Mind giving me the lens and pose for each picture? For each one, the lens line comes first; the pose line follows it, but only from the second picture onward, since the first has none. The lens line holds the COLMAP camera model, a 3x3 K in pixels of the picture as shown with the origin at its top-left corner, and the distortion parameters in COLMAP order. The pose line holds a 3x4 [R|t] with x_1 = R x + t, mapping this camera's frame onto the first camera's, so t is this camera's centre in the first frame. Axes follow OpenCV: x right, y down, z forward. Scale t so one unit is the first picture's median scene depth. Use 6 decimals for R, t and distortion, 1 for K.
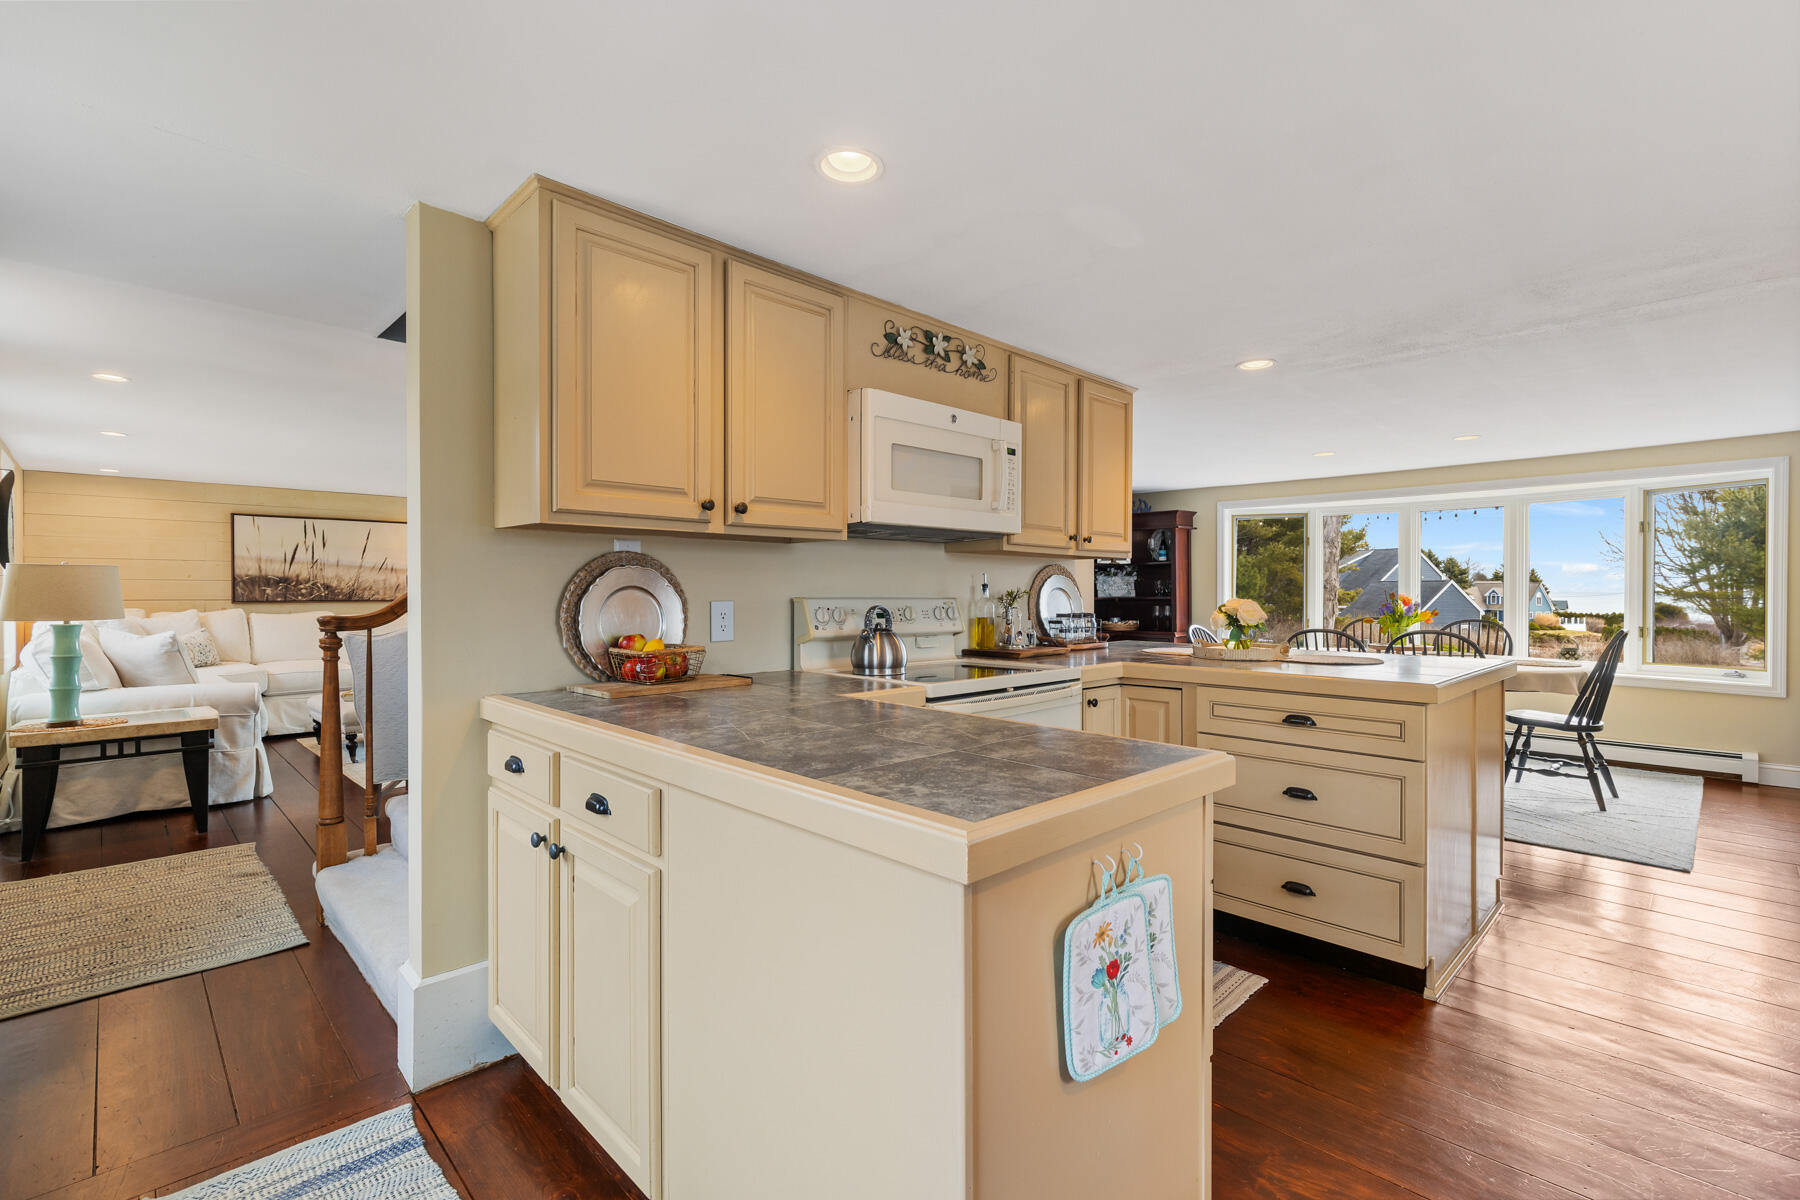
lens RADIAL K [[815.6, 0, 909.9], [0, 815.6, 597.3], [0, 0, 1]] dist [0.010820, -0.002087]
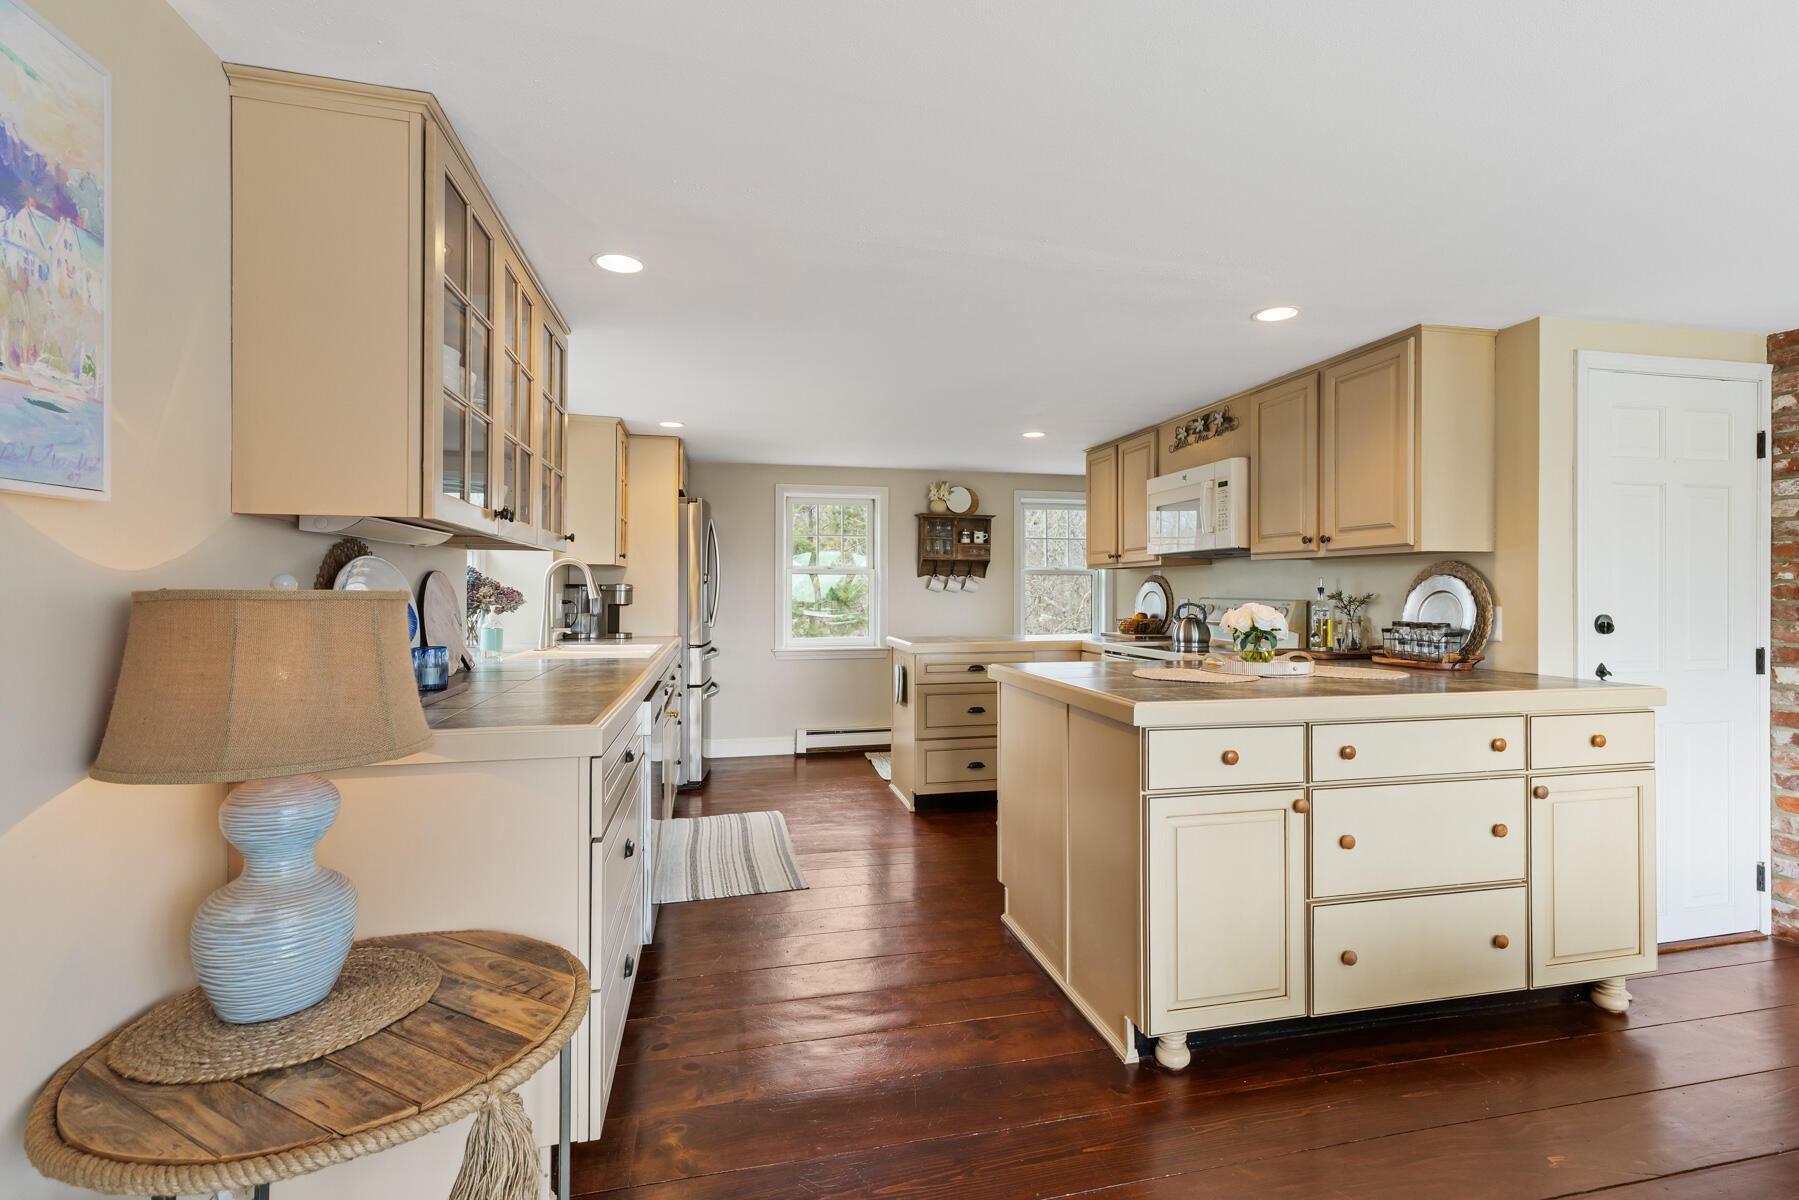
lens RADIAL K [[815.2, 0, 903.6], [0, 815.2, 593.9], [0, 0, 1]] dist [0.010820, -0.002087]
pose [[-0.523610, 0.001121, -0.851958, 1.310316], [-0.005094, 0.999977, 0.004446, -0.010962], [0.851943, 0.006668, -0.523592, 1.115410]]
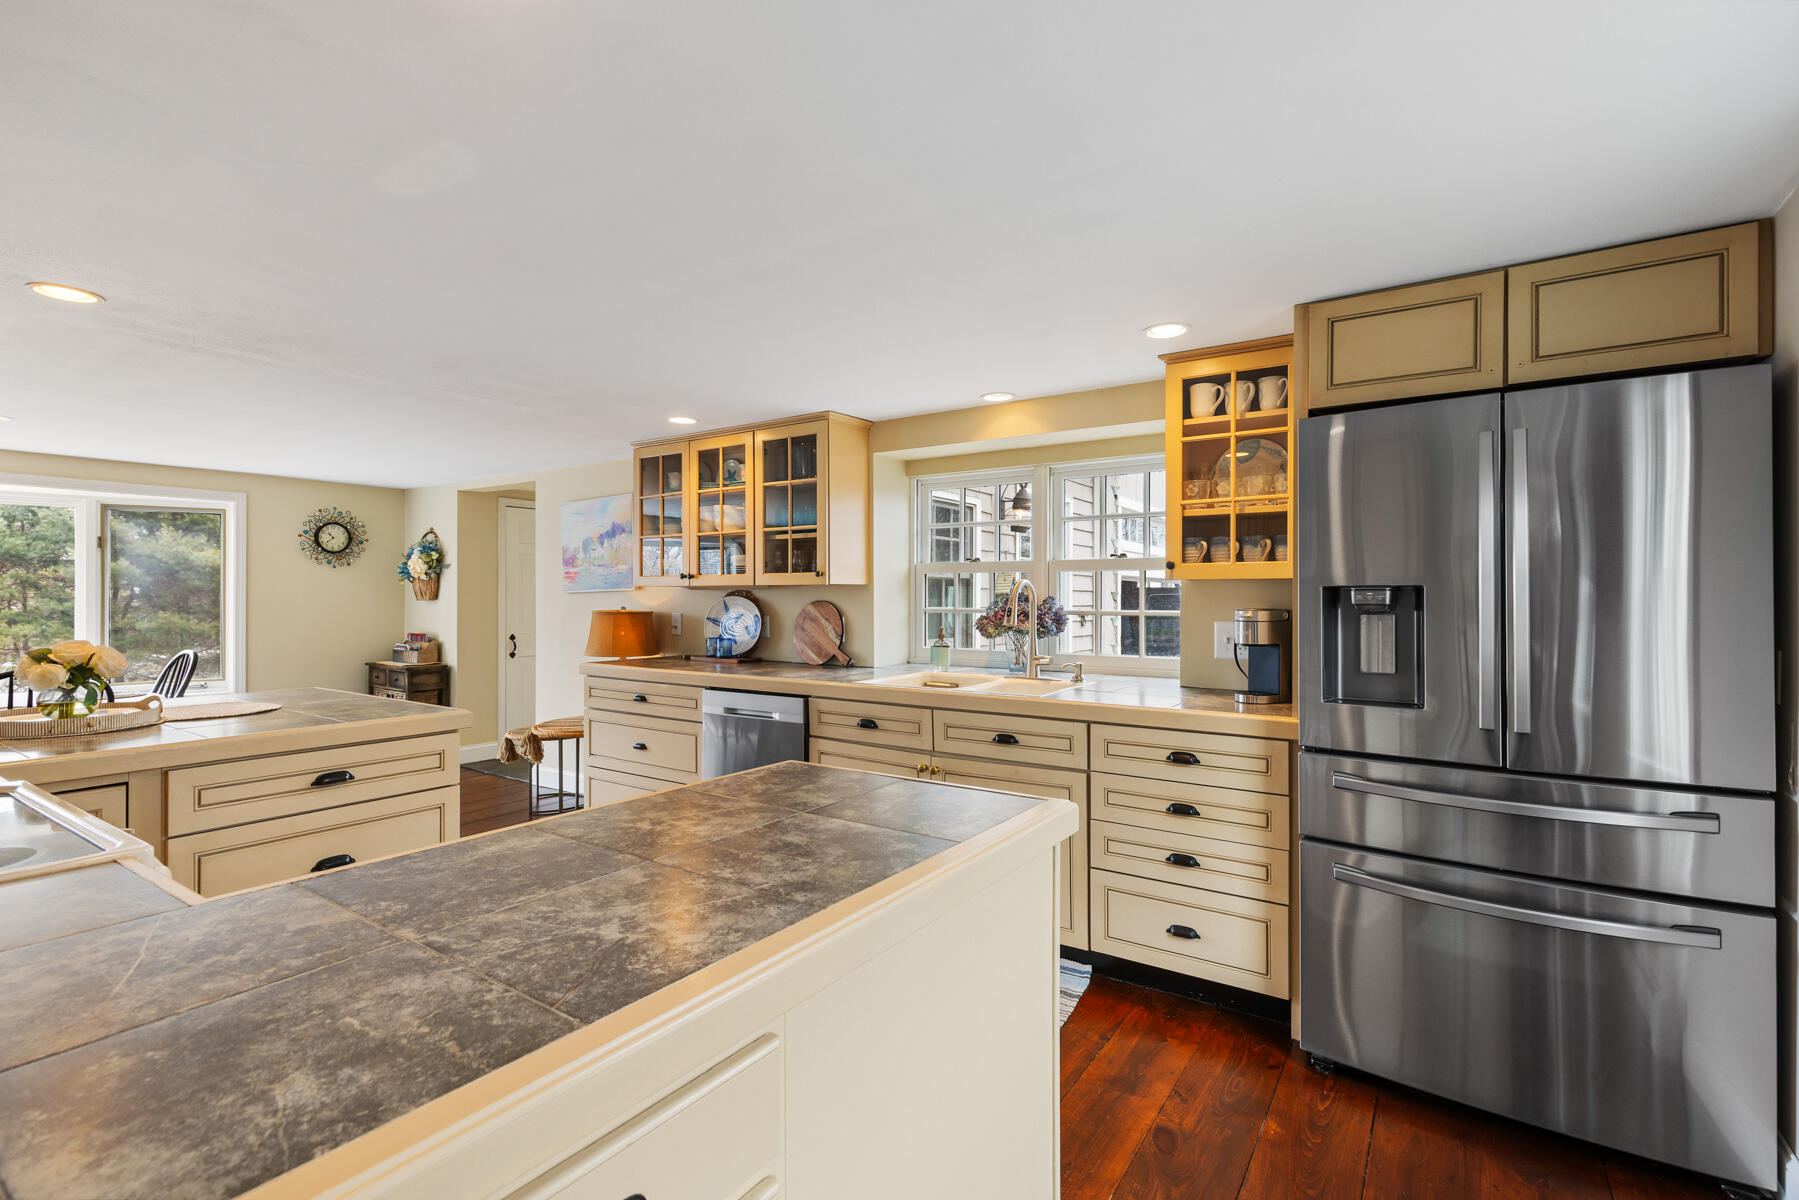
lens RADIAL K [[815.2, 0, 918.5], [0, 815.2, 597.4], [0, 0, 1]] dist [0.010820, -0.002087]
pose [[-0.208714, 0.000629, 0.977977, -0.404296], [0.004912, 0.999988, 0.000405, -0.030675], [-0.977964, 0.004888, -0.208715, 0.463283]]
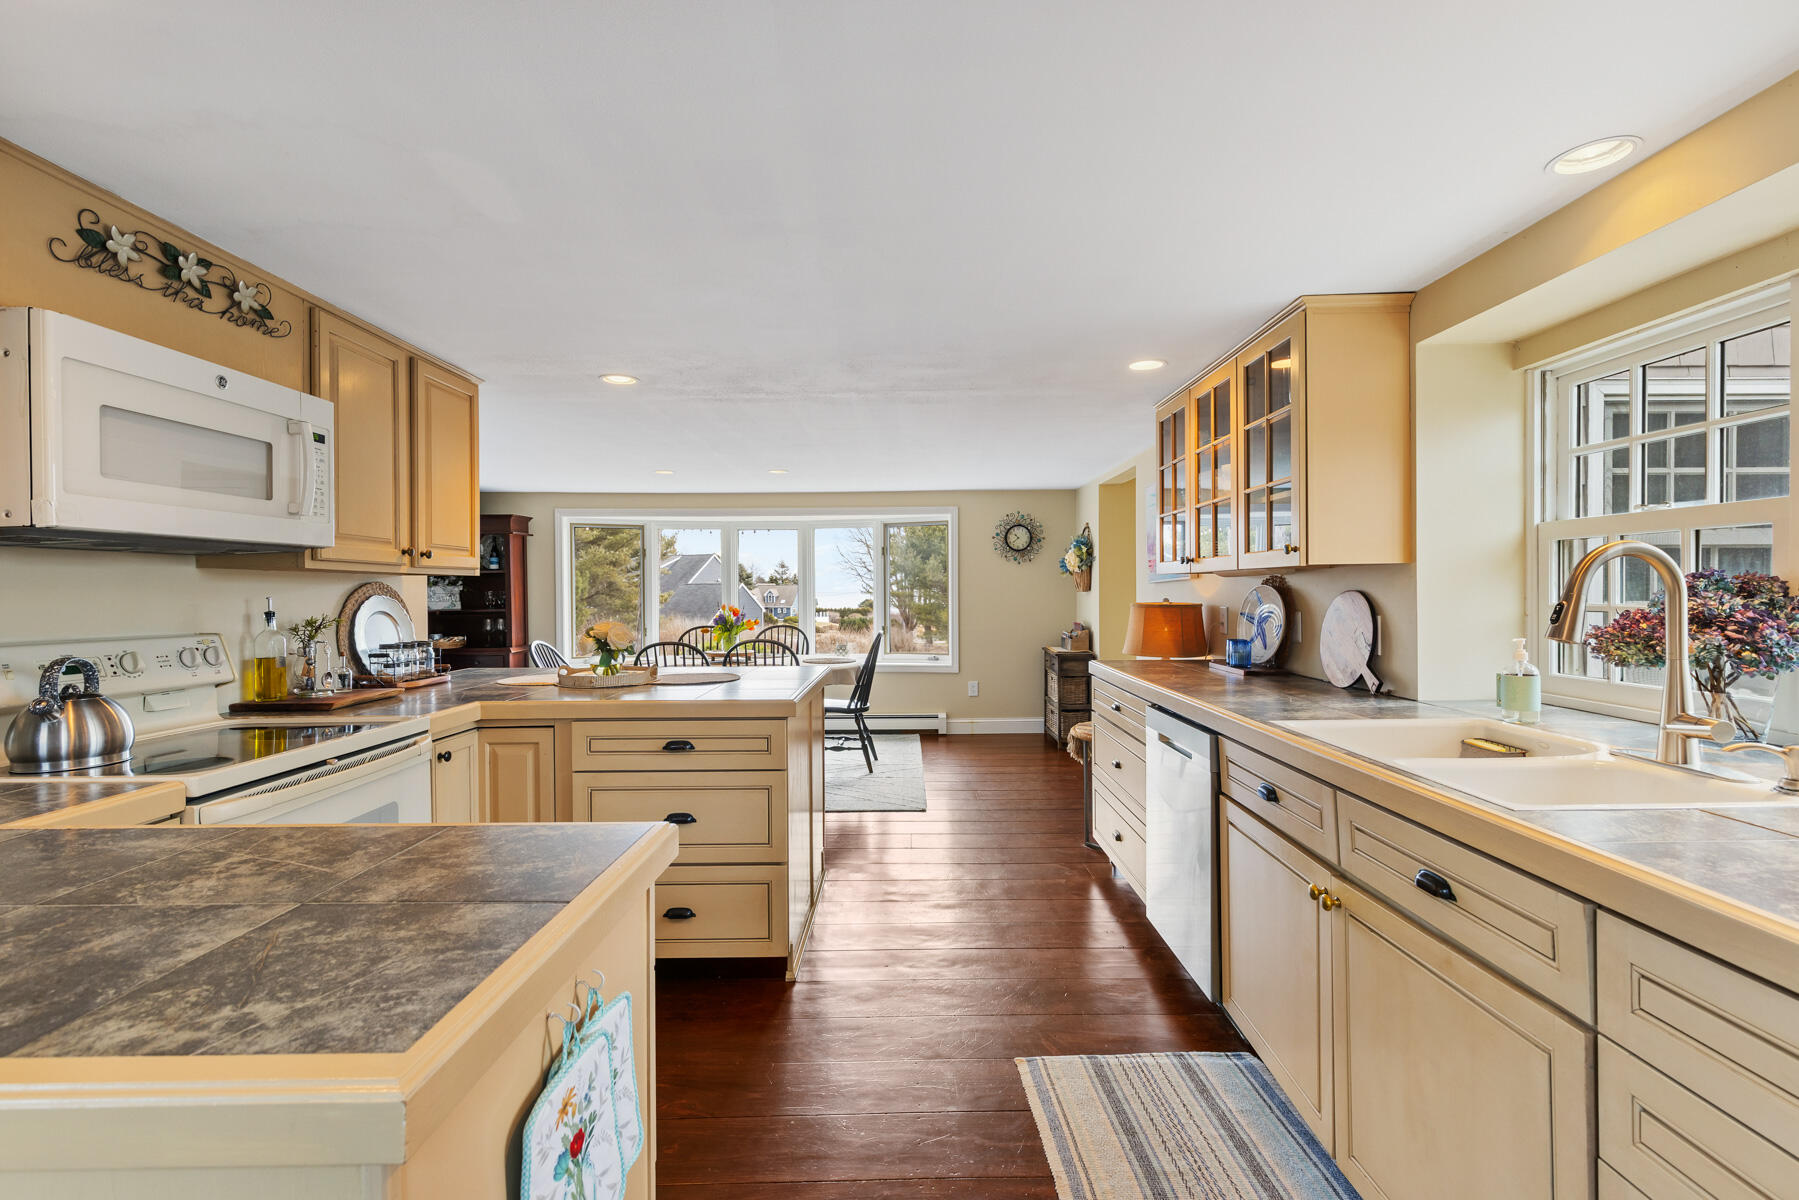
lens RADIAL K [[815.2, 0, 914.9], [0, 815.2, 597.2], [0, 0, 1]] dist [0.010820, -0.002087]
pose [[0.697606, -0.009614, 0.716417, -0.031034], [0.009982, 0.999943, 0.003699, -0.026528], [-0.716412, 0.004571, 0.697663, 0.073663]]
